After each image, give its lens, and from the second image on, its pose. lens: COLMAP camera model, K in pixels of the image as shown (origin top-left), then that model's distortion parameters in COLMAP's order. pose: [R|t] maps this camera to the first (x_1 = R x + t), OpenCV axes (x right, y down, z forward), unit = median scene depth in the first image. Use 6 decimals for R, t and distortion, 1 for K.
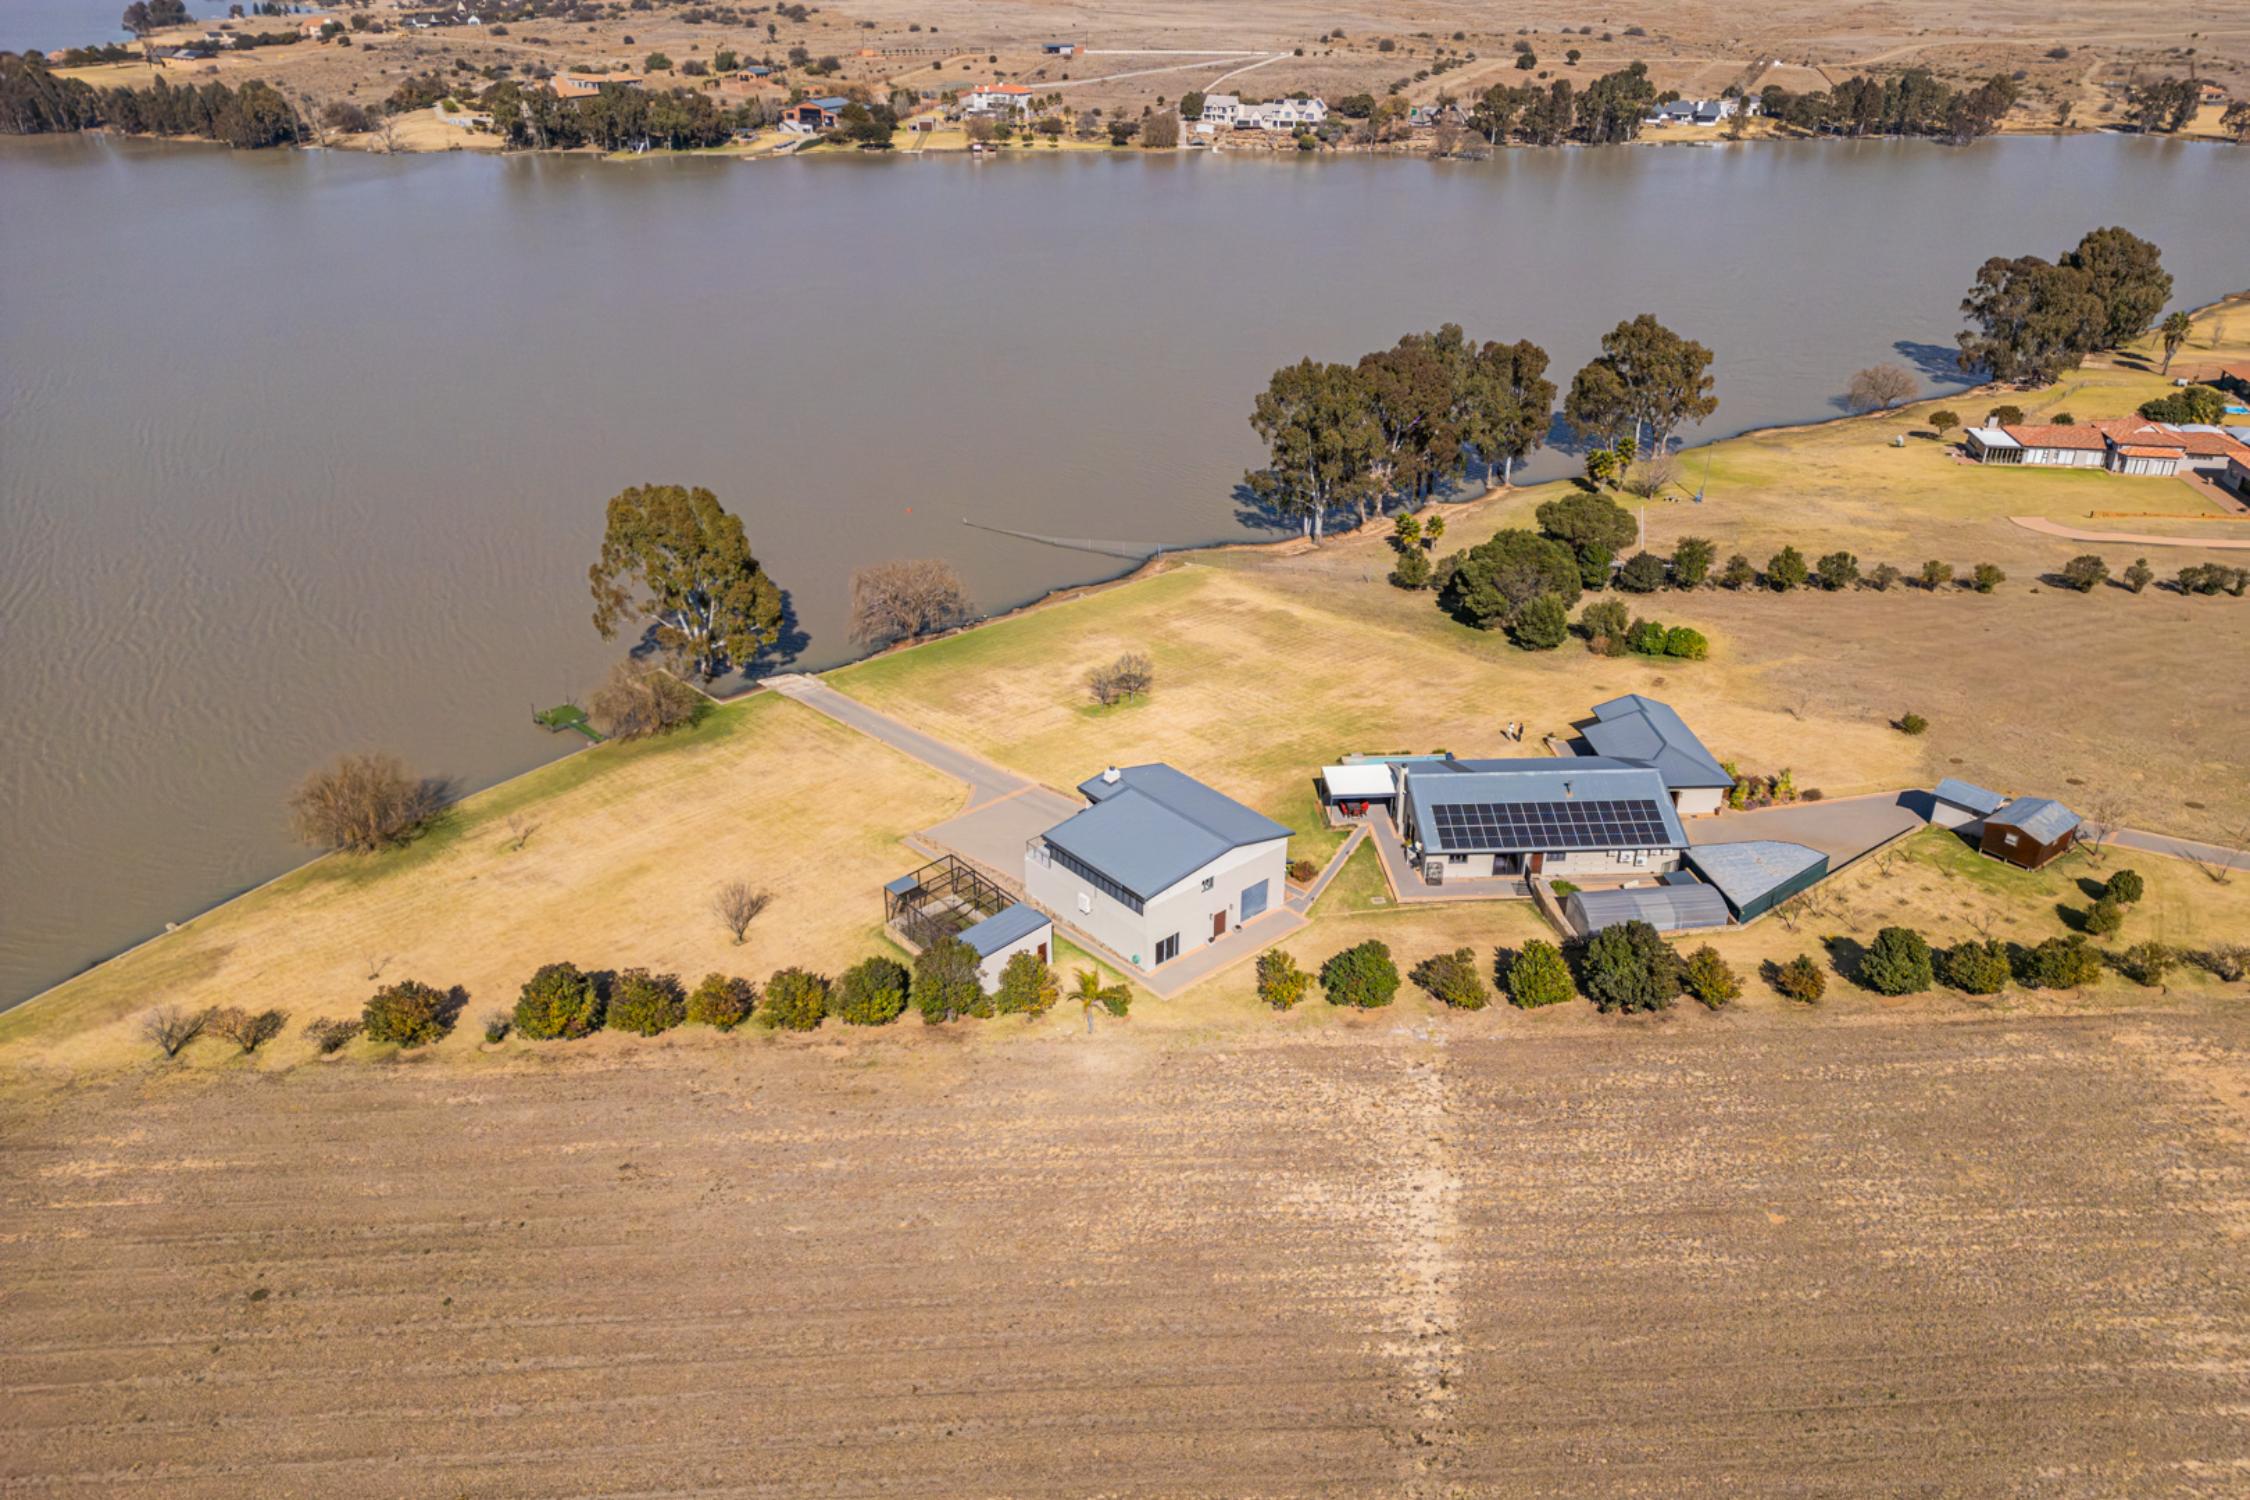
lens RADIAL K [[1566.1, 0, 1125.0], [0, 1566.1, 750.0], [0, 0, 1]] dist [0.076883, -0.069092]
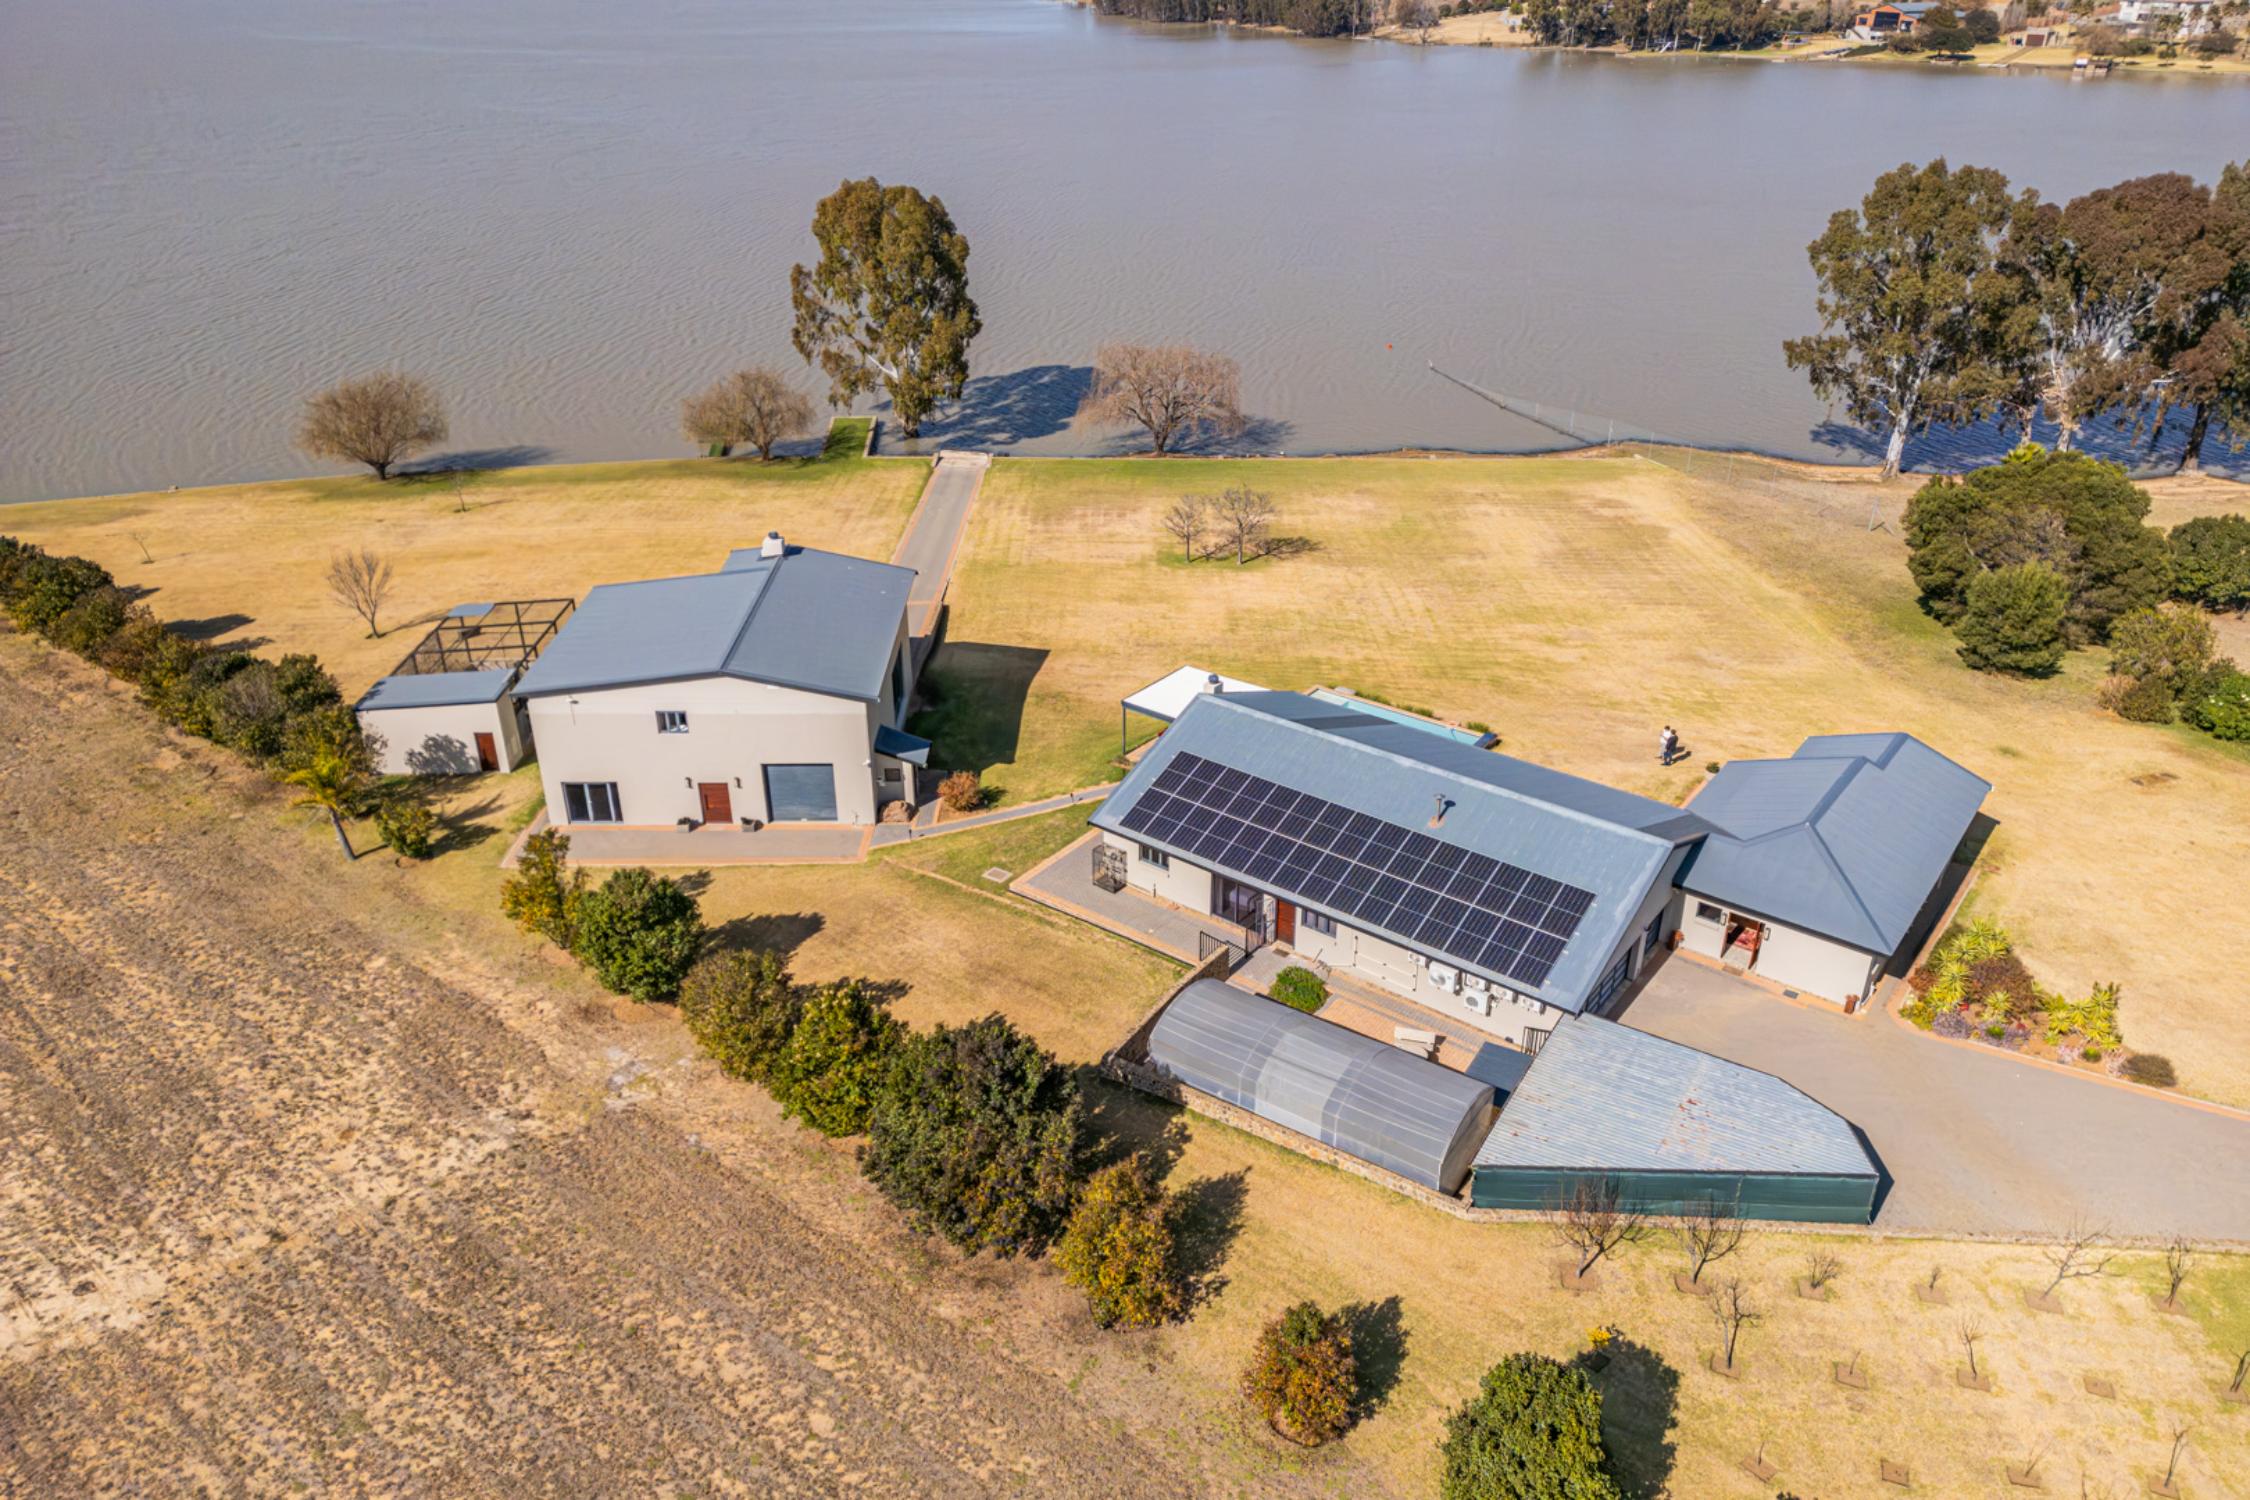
lens RADIAL K [[1566.1, 0, 1125.0], [0, 1566.1, 750.0], [0, 0, 1]] dist [0.076883, -0.069092]
pose [[0.761169, 0.299099, -0.575466, 0.263059], [-0.294186, 0.950002, 0.104646, -0.007744], [0.577993, 0.089641, 0.811103, 0.312453]]
